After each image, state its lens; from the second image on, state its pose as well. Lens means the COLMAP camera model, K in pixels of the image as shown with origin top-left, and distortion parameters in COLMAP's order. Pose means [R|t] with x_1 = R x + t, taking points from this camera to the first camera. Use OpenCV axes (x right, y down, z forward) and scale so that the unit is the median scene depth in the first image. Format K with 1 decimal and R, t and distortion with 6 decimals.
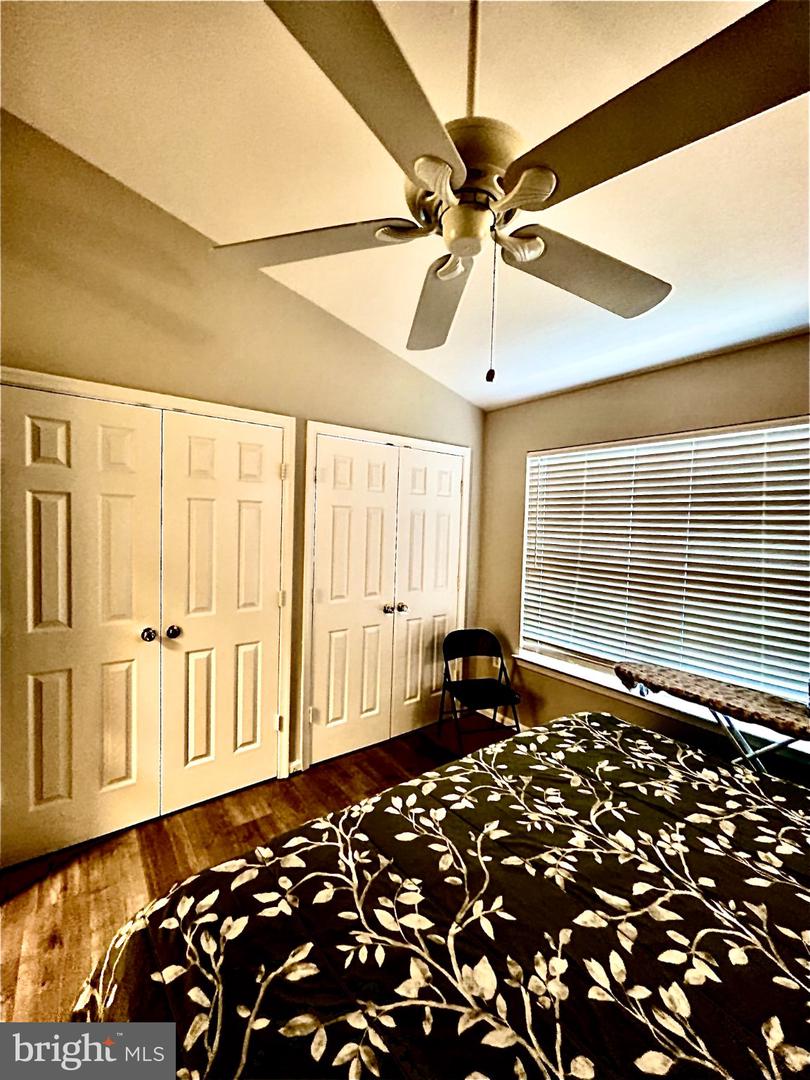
lens RADIAL K [[436.5, 0, 402.4], [0, 436.5, 541.1], [0, 0, 1]] dist [0.000785, 0.000008]
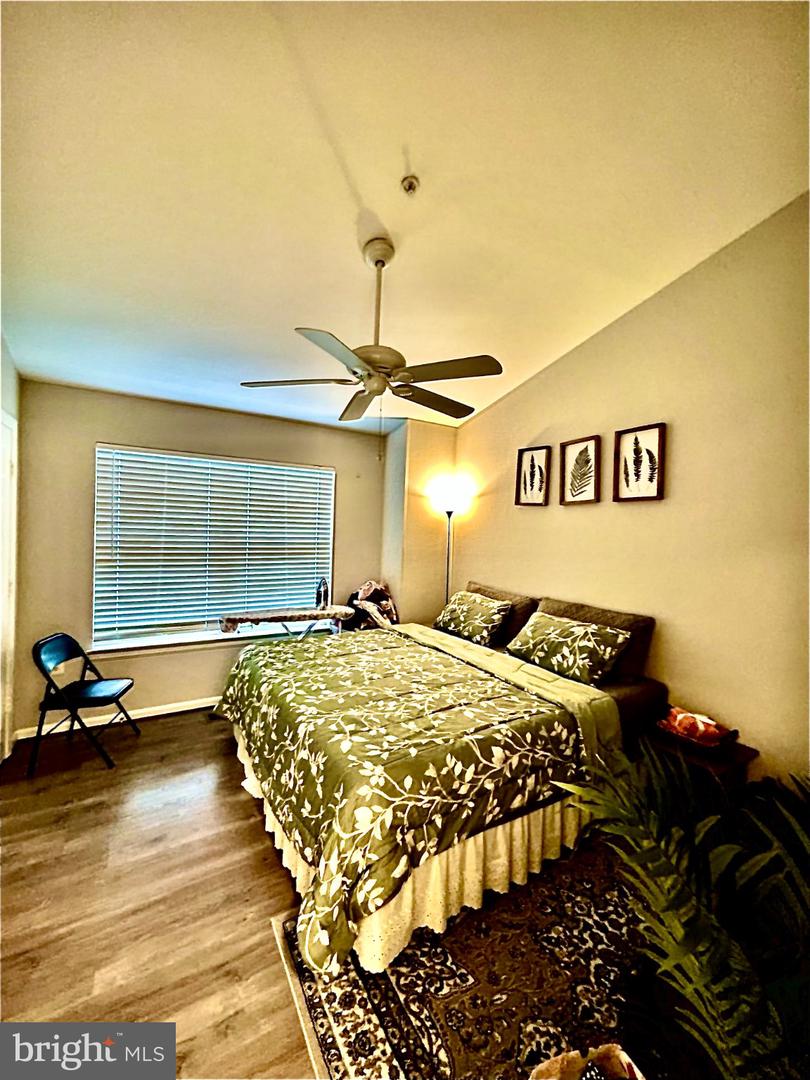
lens RADIAL K [[436.5, 0, 403.2], [0, 436.5, 538.0], [0, 0, 1]] dist [0.000785, 0.000008]
pose [[0.094272, -0.042461, 0.994641, -1.156754], [0.011589, 0.999069, 0.041551, -0.035302], [-0.995479, 0.007610, 0.094676, 0.393531]]
